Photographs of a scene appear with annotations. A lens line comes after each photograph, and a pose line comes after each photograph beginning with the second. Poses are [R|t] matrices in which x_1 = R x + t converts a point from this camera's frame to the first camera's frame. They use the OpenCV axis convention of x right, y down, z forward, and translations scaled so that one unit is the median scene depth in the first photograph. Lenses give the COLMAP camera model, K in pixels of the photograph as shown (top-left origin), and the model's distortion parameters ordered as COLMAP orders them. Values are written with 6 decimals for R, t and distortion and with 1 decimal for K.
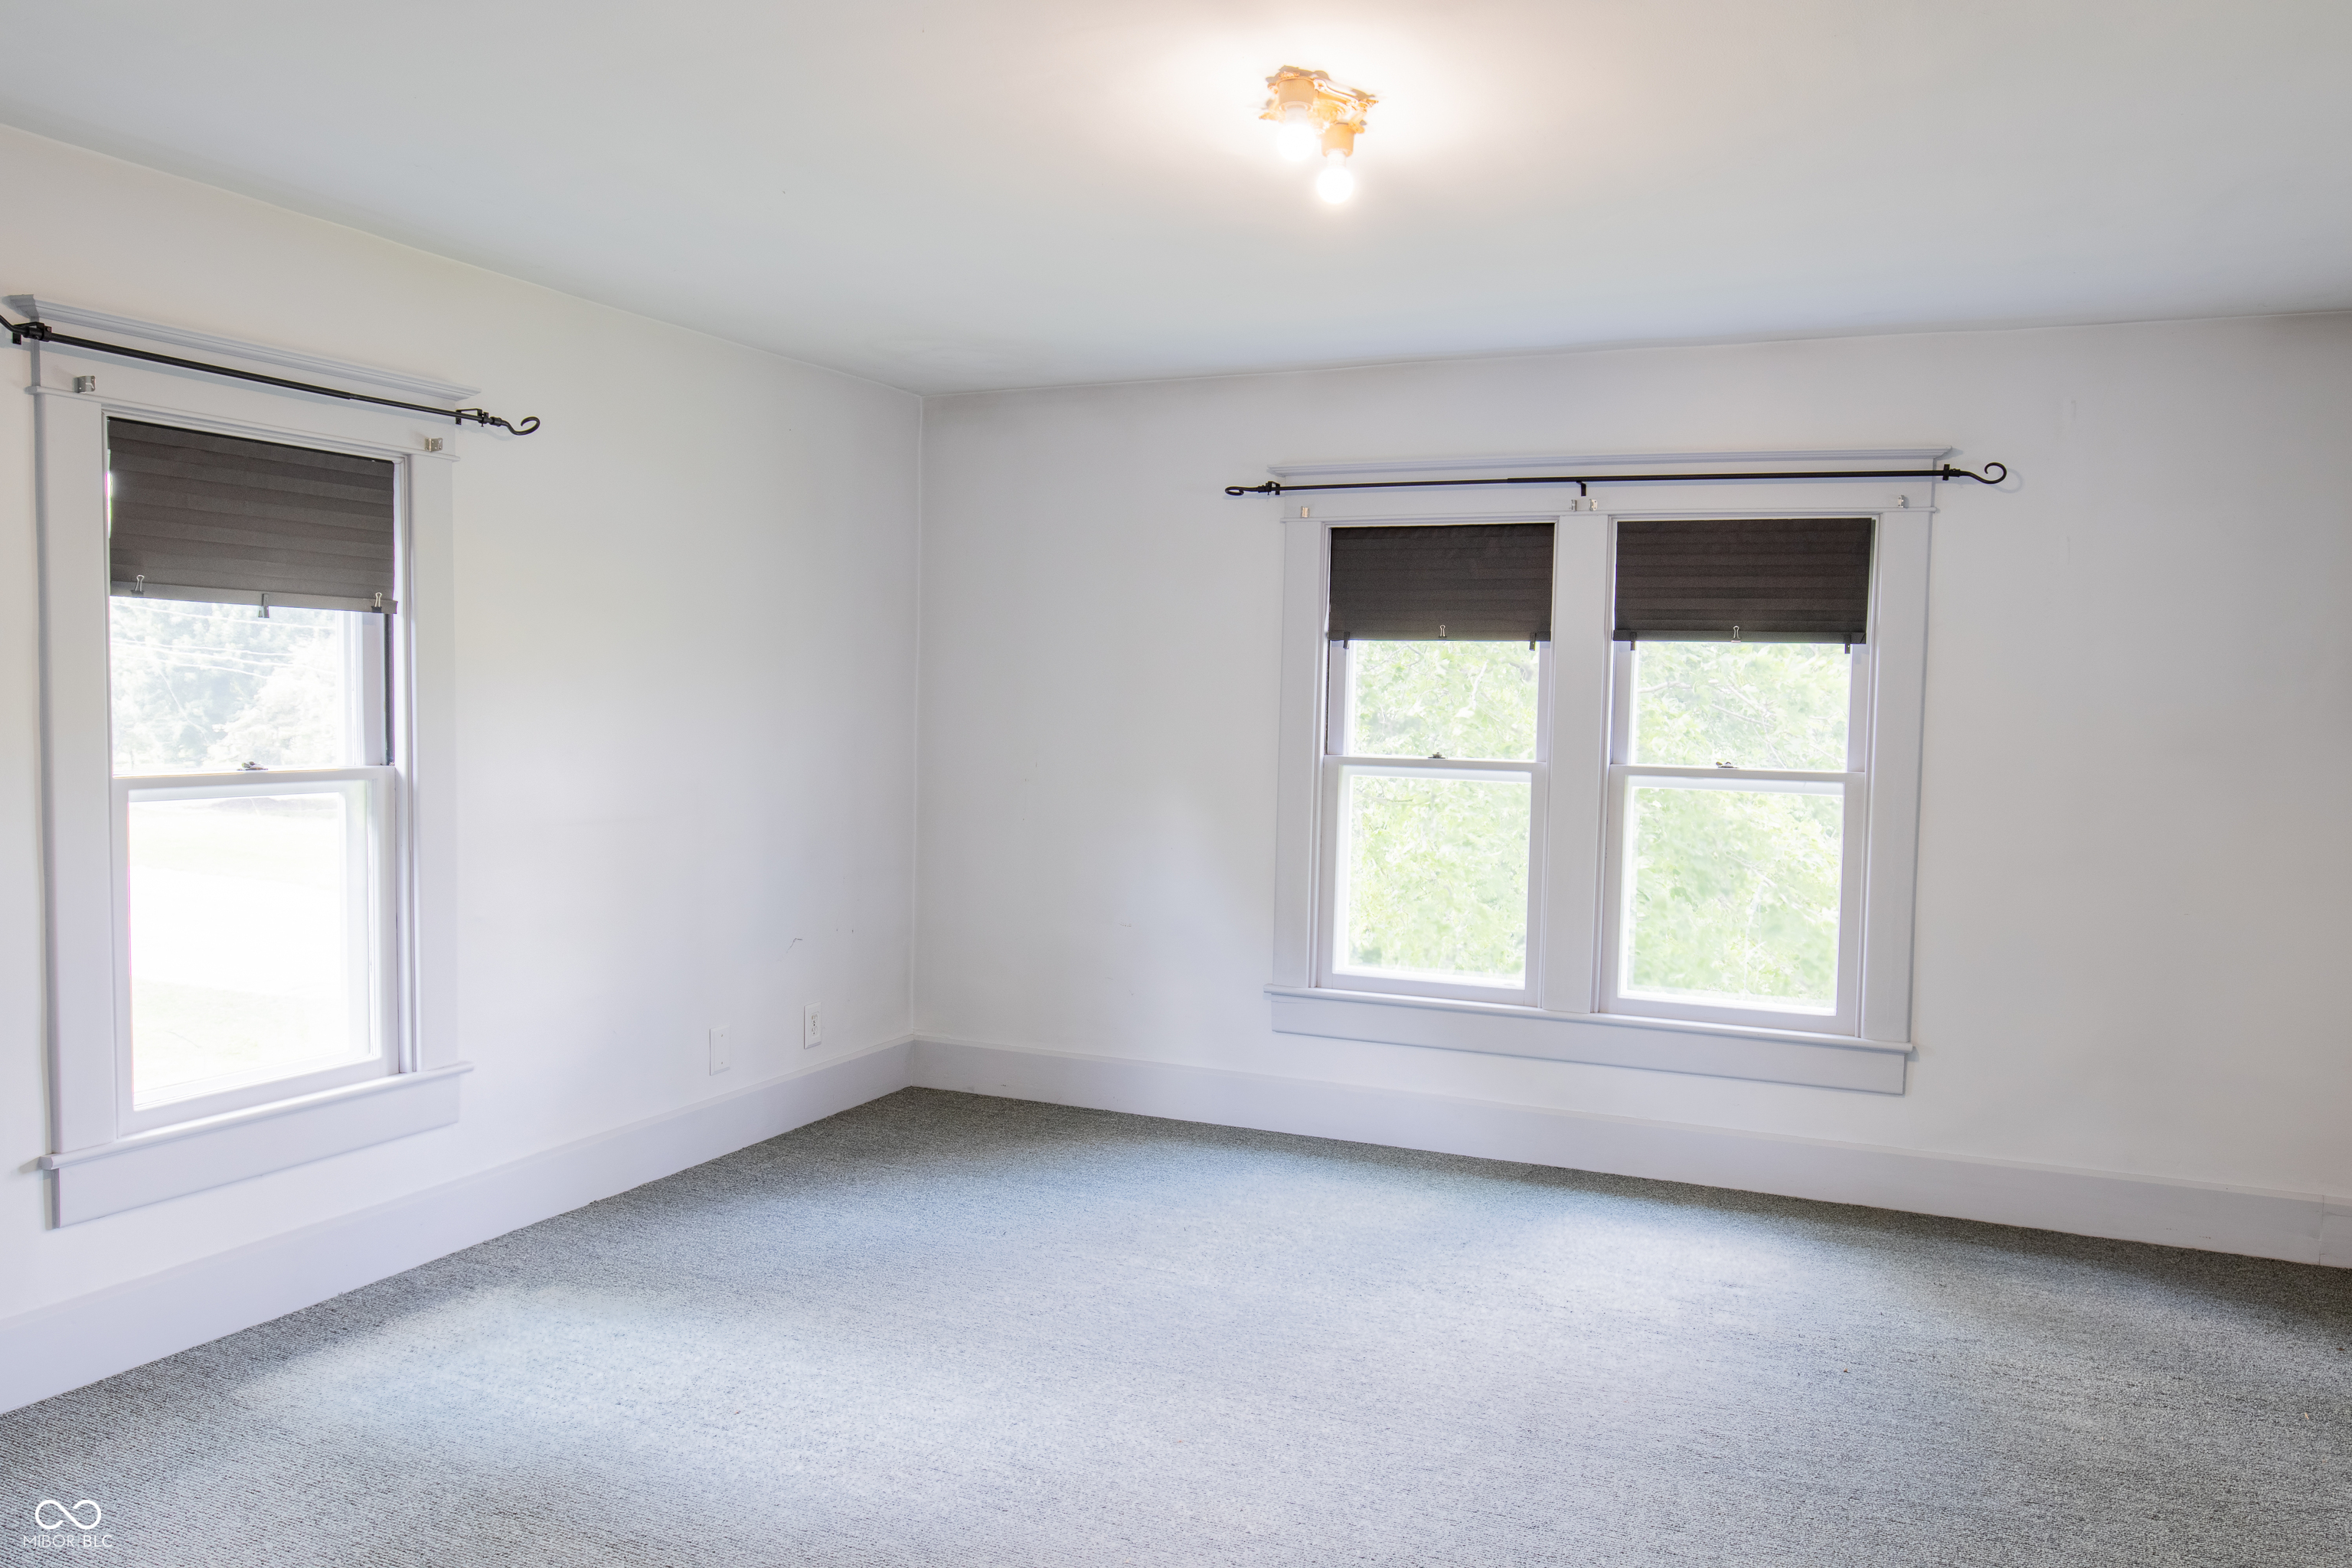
lens RADIAL K [[1755.7, 0, 1174.3], [0, 1755.7, 799.6], [0, 0, 1]] dist [-0.018033, -0.010229]
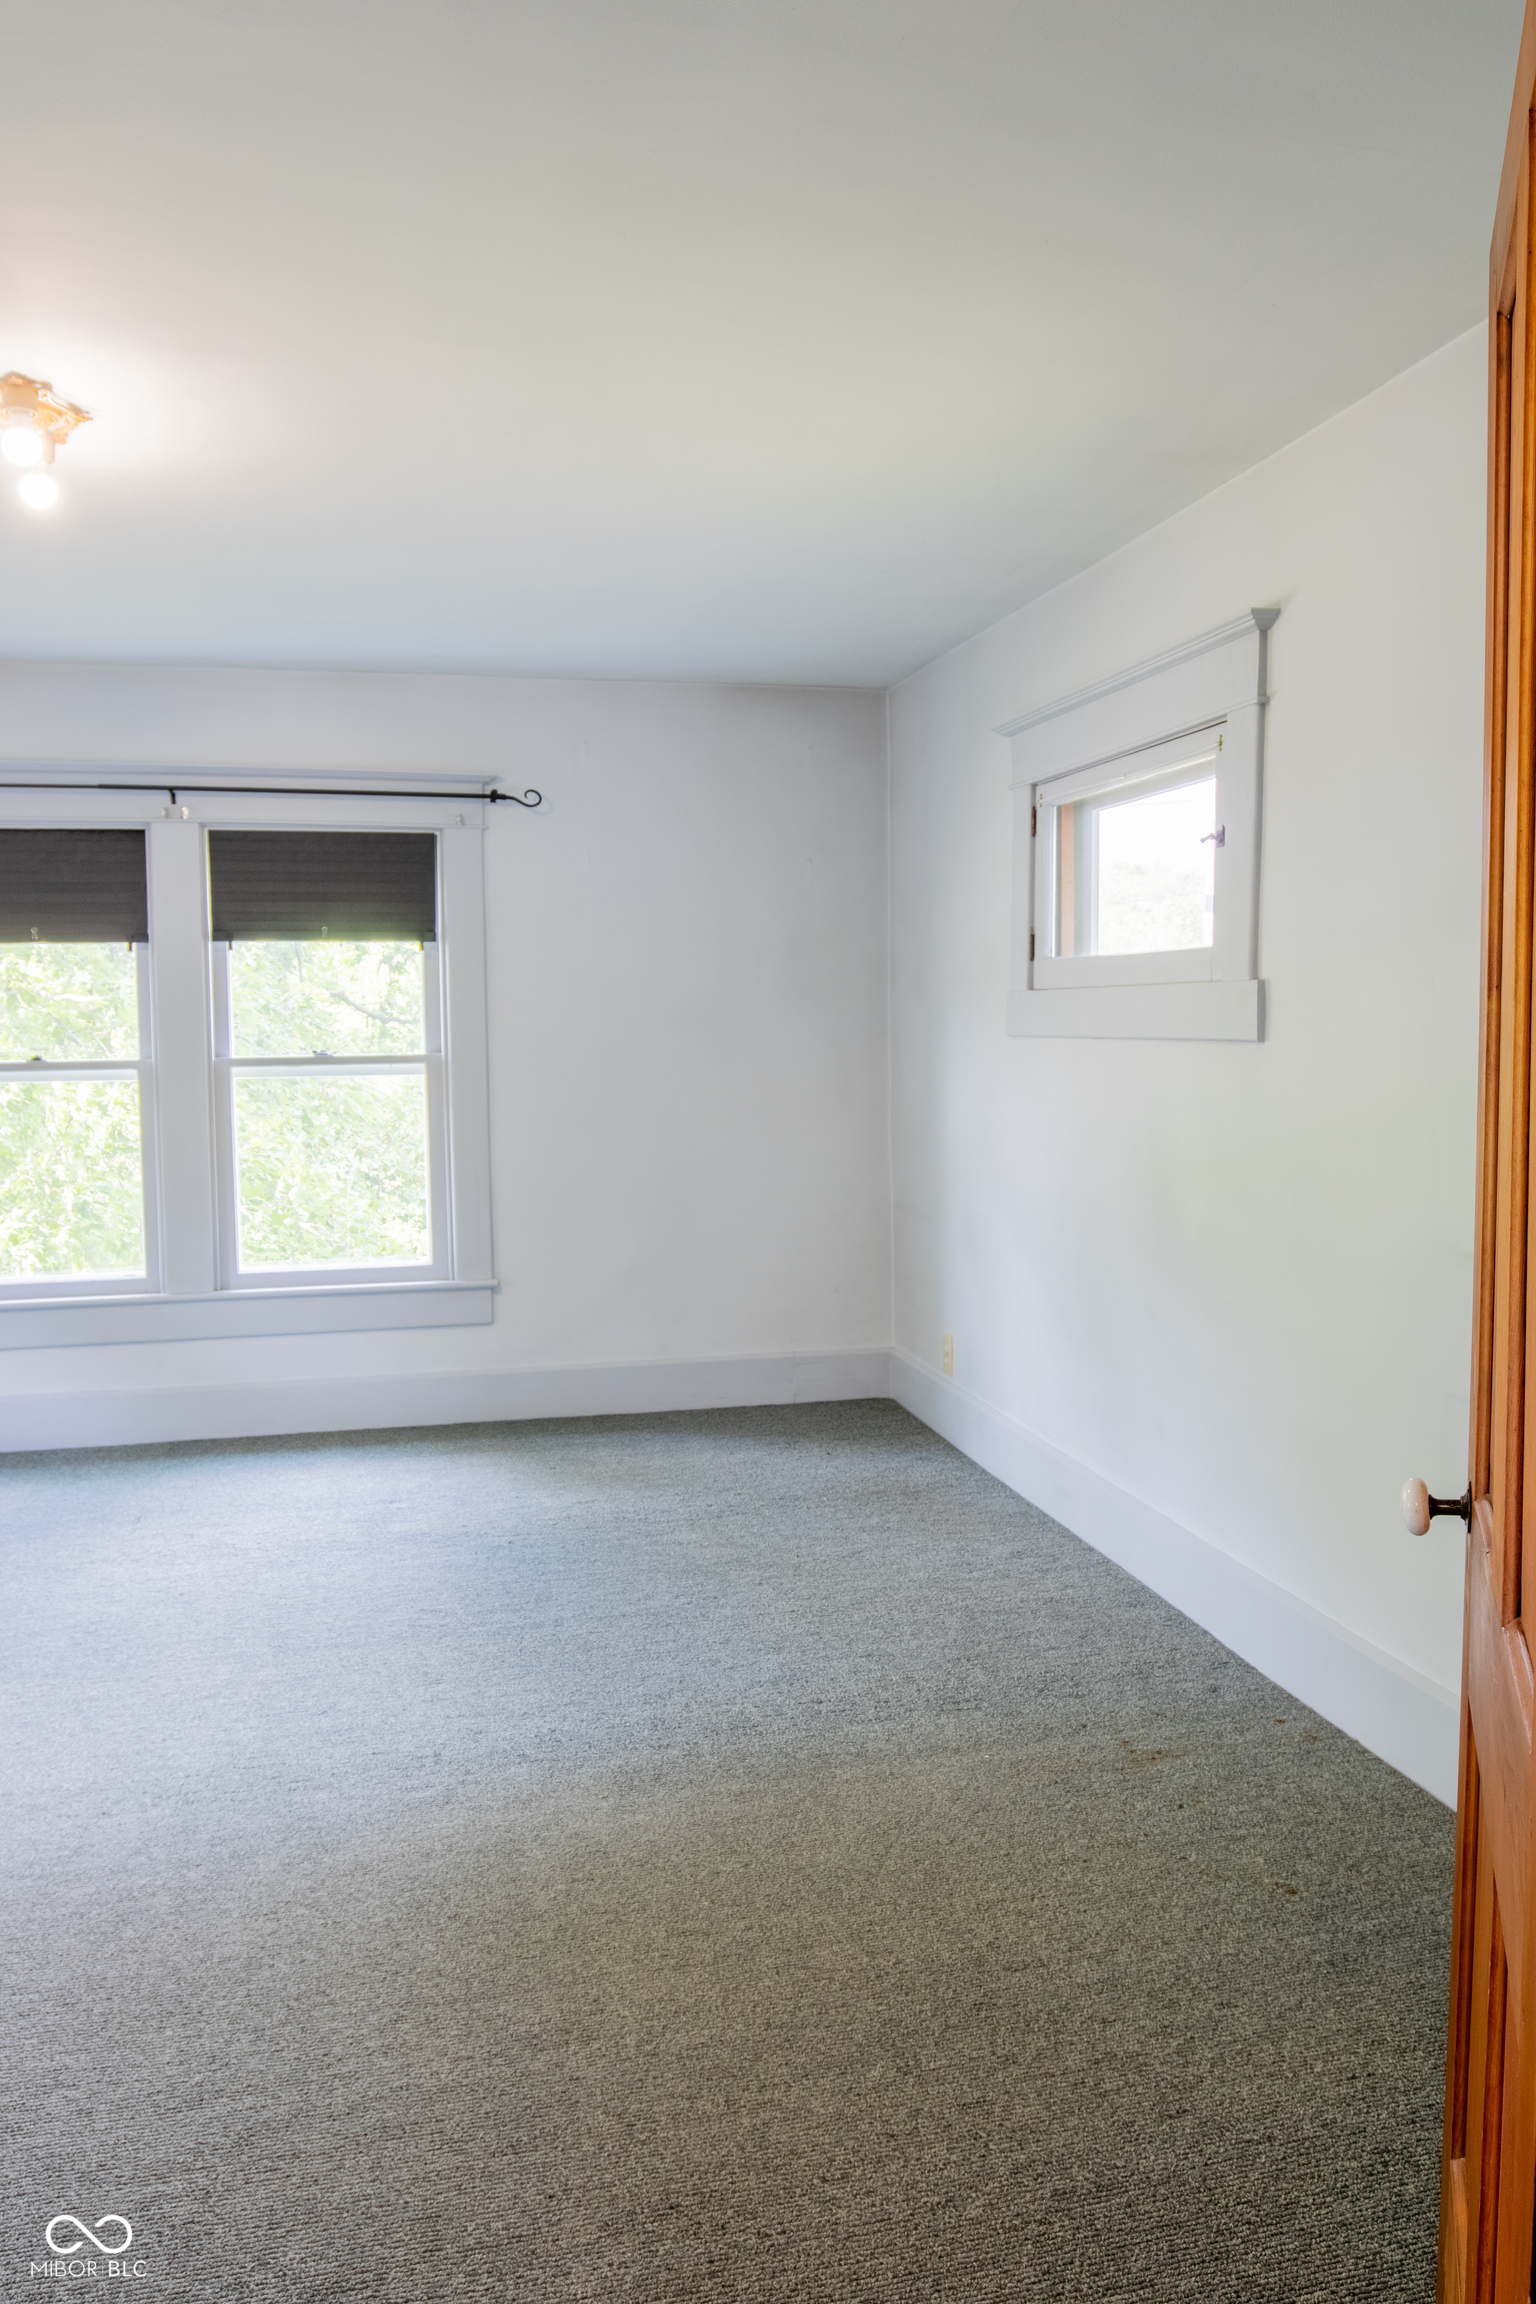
lens RADIAL K [[1719.9, 0, 762.7], [0, 1719.9, 1146.8], [0, 0, 1]] dist [-0.018033, -0.010229]
pose [[0.794539, -0.076570, 0.602366, -0.134201], [0.065073, 0.997042, 0.040907, 0.014692], [-0.603716, 0.006696, 0.797171, -0.039522]]
